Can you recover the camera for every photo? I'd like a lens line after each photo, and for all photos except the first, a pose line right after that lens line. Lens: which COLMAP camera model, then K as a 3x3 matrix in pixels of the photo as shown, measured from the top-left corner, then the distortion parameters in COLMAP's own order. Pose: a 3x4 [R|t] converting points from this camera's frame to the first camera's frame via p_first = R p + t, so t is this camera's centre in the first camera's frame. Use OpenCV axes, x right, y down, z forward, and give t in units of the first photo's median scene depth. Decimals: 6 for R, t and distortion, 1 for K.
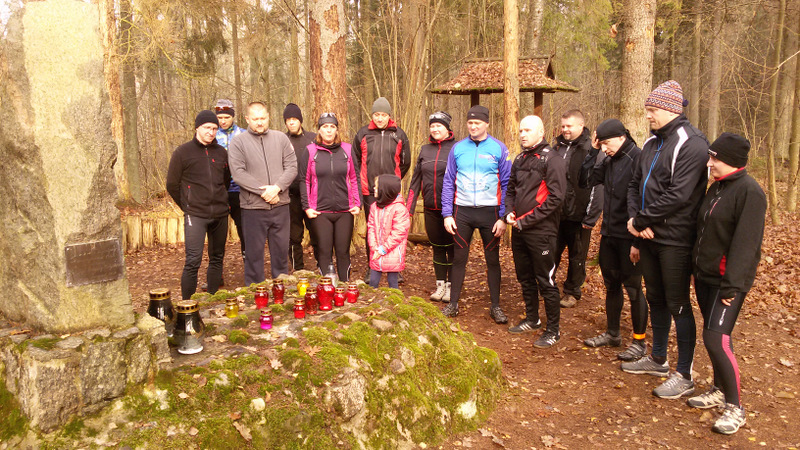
lens RADIAL K [[647.3, 0, 397.1], [0, 647.3, 232.4], [0, 0, 1]] dist [0.010955, -0.057395]
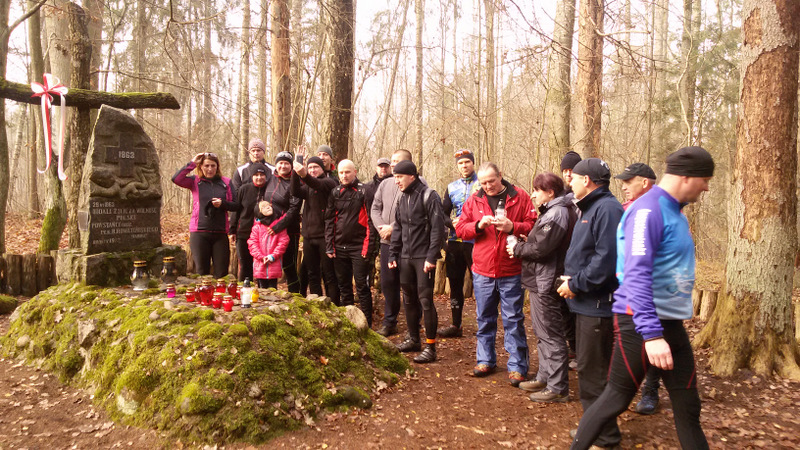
lens RADIAL K [[647.3, 0, 403.3], [0, 647.3, 233.7], [0, 0, 1]] dist [0.010955, -0.057395]
pose [[0.032061, 0.083463, -0.995995, 1.223372], [-0.196503, 0.977585, 0.075595, -0.202813], [0.979979, 0.193292, 0.047743, 1.354332]]
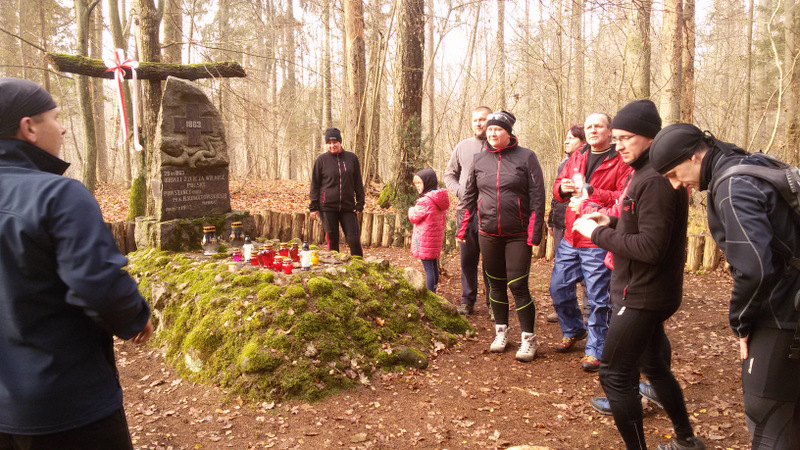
lens RADIAL K [[647.3, 0, 403.8], [0, 647.3, 234.9], [0, 0, 1]] dist [0.010955, -0.057395]
pose [[-0.099965, 0.146441, -0.984156, 1.213019], [-0.161052, 0.973685, 0.161242, -0.216555], [0.981870, 0.174619, -0.073750, 1.421623]]
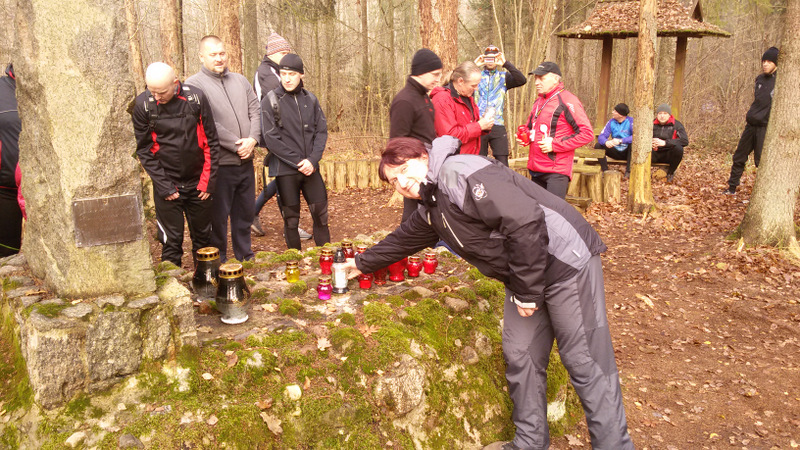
lens RADIAL K [[647.3, 0, 395.7], [0, 647.3, 230.5], [0, 0, 1]] dist [0.010955, -0.057395]
pose [[0.980426, 0.055668, -0.188856, 0.052950], [-0.041779, 0.996175, 0.076745, -0.015808], [0.192406, -0.067352, 0.979001, 0.148784]]
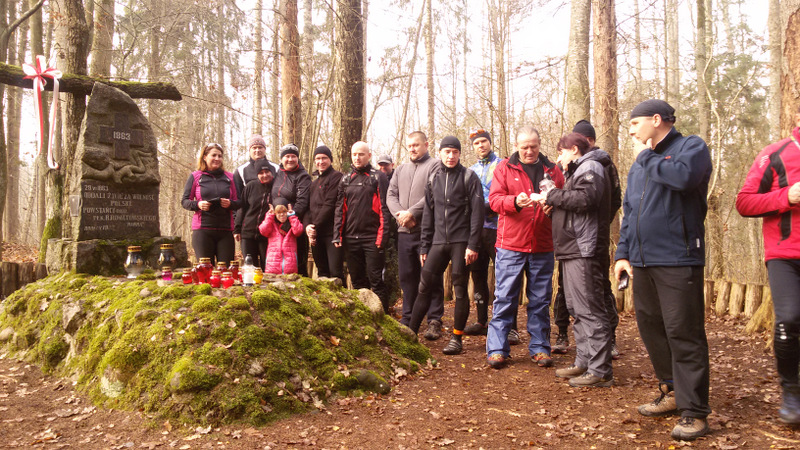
lens RADIAL K [[647.3, 0, 401.7], [0, 647.3, 237.8], [0, 0, 1]] dist [0.010955, -0.057395]
pose [[0.008243, 0.020697, -0.999752, 1.097677], [-0.172563, 0.984816, 0.018965, -0.050904], [0.984964, 0.172363, 0.011689, 1.380828]]
